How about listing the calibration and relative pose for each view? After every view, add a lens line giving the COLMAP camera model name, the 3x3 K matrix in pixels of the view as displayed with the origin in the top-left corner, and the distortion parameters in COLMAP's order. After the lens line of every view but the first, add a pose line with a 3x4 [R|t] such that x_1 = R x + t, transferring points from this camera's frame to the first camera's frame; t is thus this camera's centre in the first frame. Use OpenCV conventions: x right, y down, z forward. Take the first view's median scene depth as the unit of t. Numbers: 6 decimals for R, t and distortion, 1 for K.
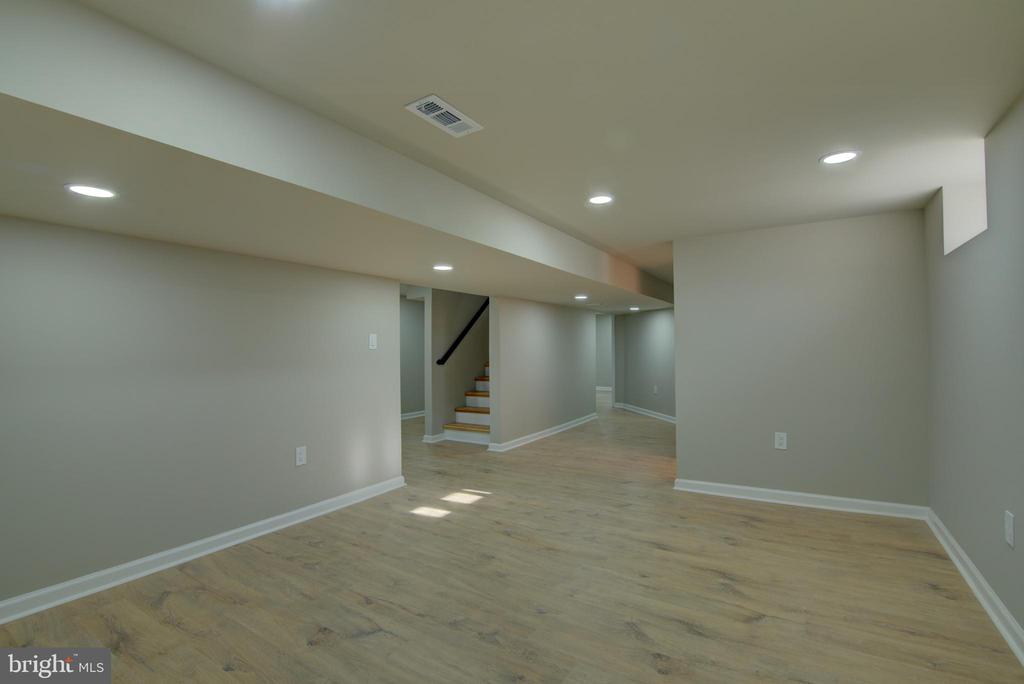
lens RADIAL K [[466.2, 0, 512.3], [0, 466.2, 346.3], [0, 0, 1]] dist [-0.017695, 0.000270]
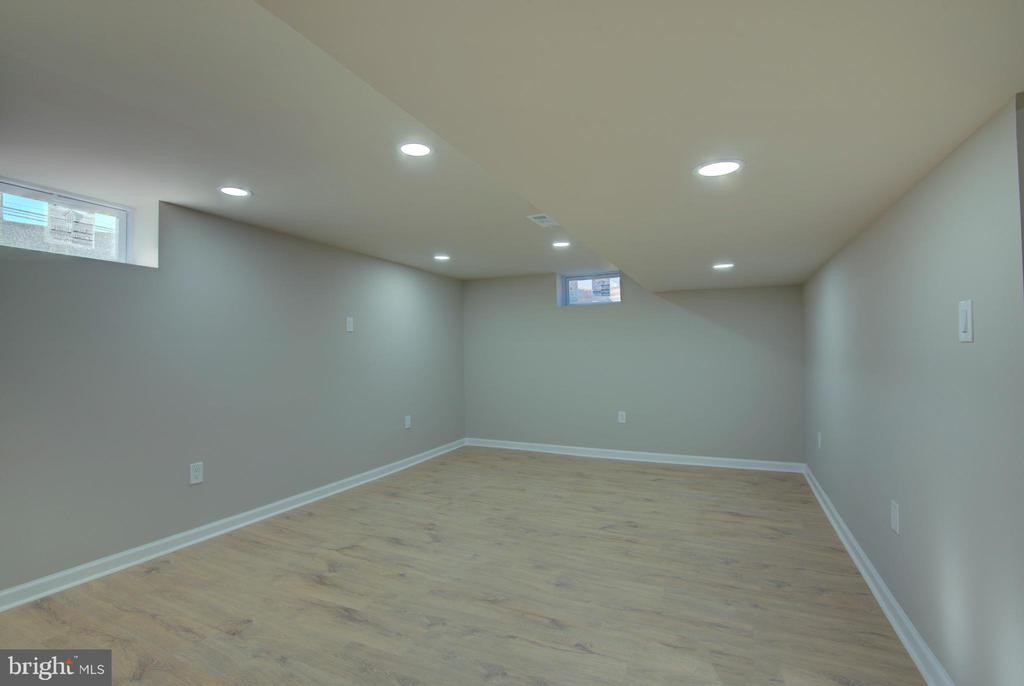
lens RADIAL K [[466.2, 0, 512.3], [0, 466.2, 347.3], [0, 0, 1]] dist [-0.017695, 0.000270]
pose [[-0.991341, 0.018901, -0.129945, 0.164661], [0.021550, 0.999587, -0.019008, 0.016542], [0.129532, -0.021643, -0.991339, 2.056006]]
